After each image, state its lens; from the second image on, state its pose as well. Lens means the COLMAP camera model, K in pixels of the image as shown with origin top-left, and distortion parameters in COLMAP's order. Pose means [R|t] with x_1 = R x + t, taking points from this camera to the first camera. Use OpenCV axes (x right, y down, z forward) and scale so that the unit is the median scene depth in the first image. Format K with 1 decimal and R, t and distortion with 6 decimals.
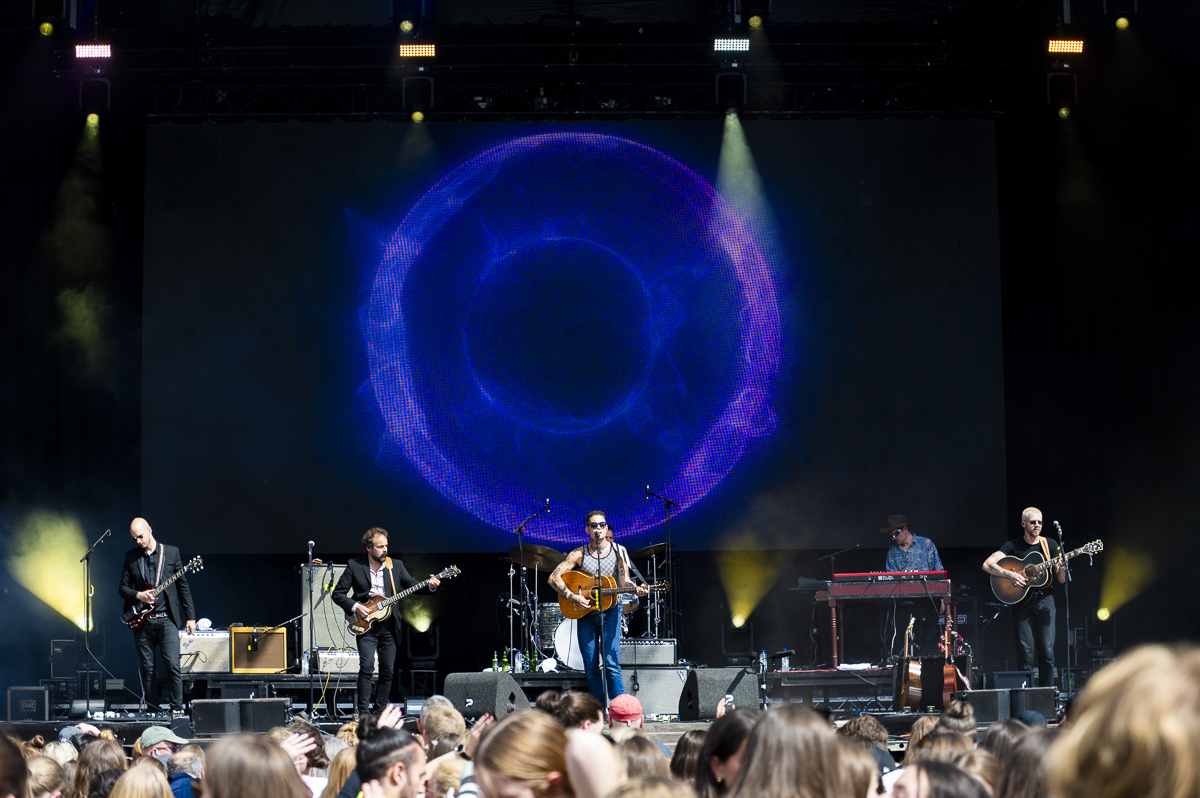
lens RADIAL K [[2490.7, 0, 600.0], [0, 2490.7, 399.0], [0, 0, 1]] dist [-0.352972, -0.004534]
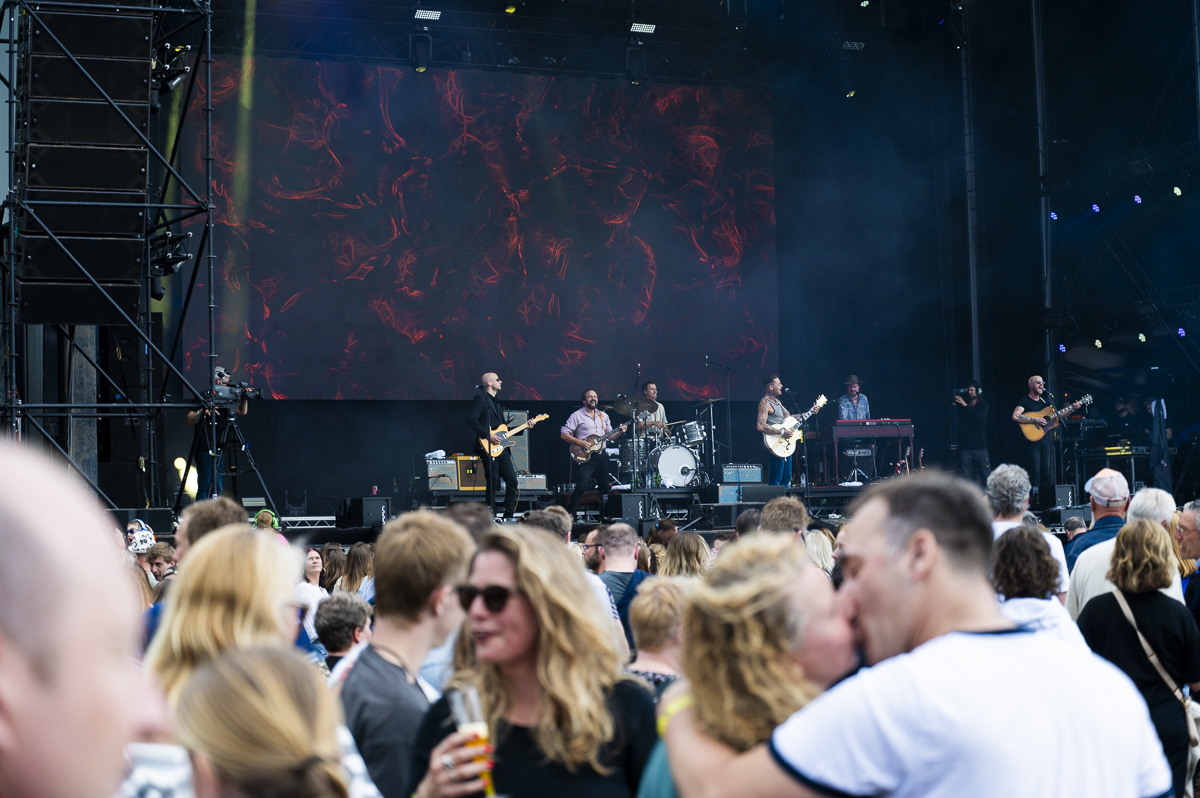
lens RADIAL K [[2442.7, 0, 600.0], [0, 2442.7, 399.0], [0, 0, 1]] dist [-0.280947, -0.043625]
pose [[0.904214, 0.012672, 0.426891, -0.650125], [-0.036825, 0.998150, 0.048371, -0.006218], [-0.425489, -0.059458, 0.903008, -0.237192]]
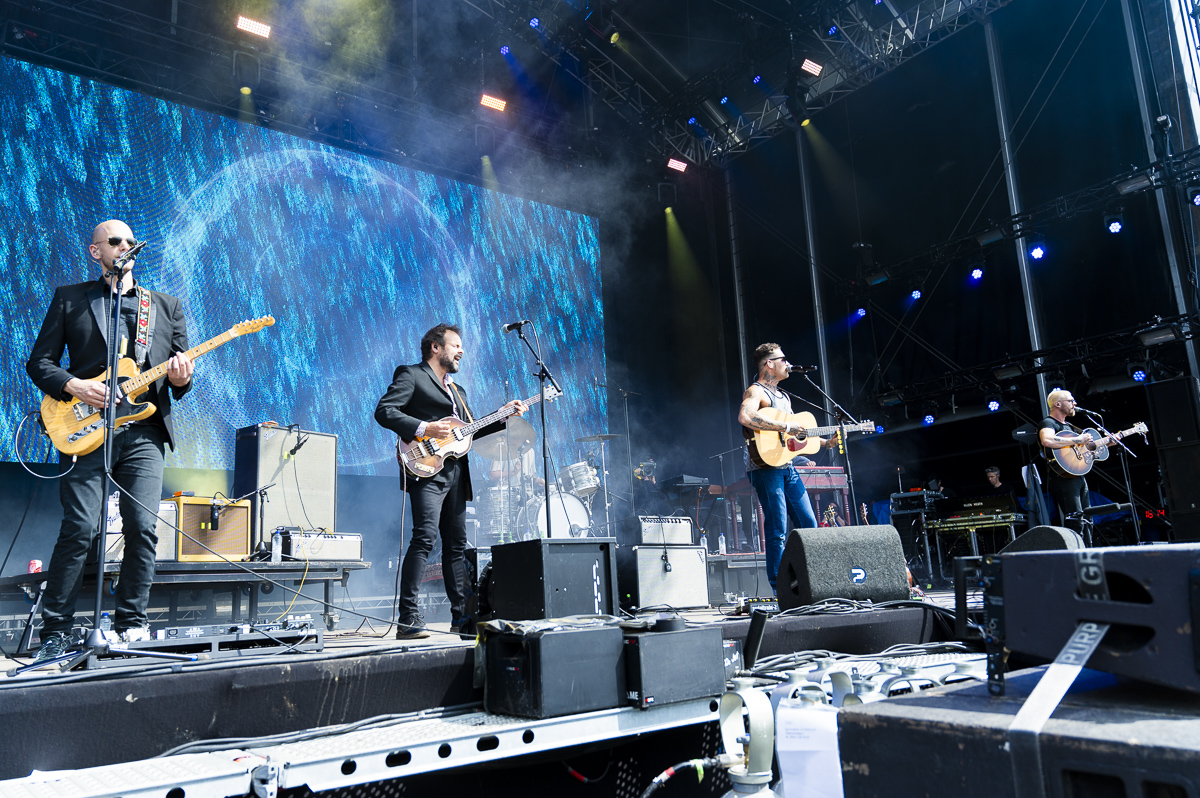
lens RADIAL K [[846.7, 0, 600.0], [0, 846.7, 399.0], [0, 0, 1]] dist [0.063482, -0.000221]
pose [[0.805029, 0.103017, 0.584222, -0.196225], [-0.035694, 0.991434, -0.125637, 0.092218], [-0.592160, 0.080288, 0.801810, 0.735684]]
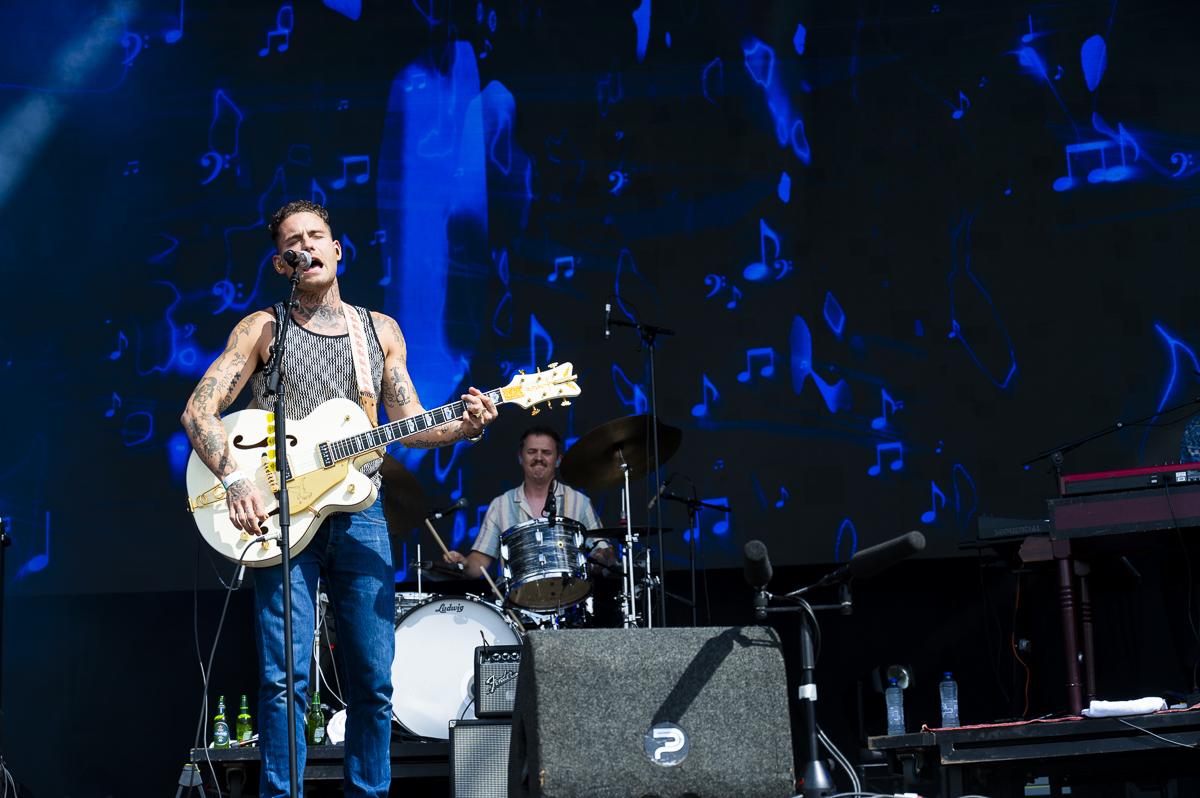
lens RADIAL K [[2144.7, 0, 600.9], [0, 2144.7, 421.8], [0, 0, 1]] dist [-0.233674, -0.018542]
pose [[0.992757, -0.045721, -0.111098, 0.060057], [0.035334, 0.994970, -0.093733, 0.092133], [0.114824, 0.089129, 0.989379, 0.663152]]
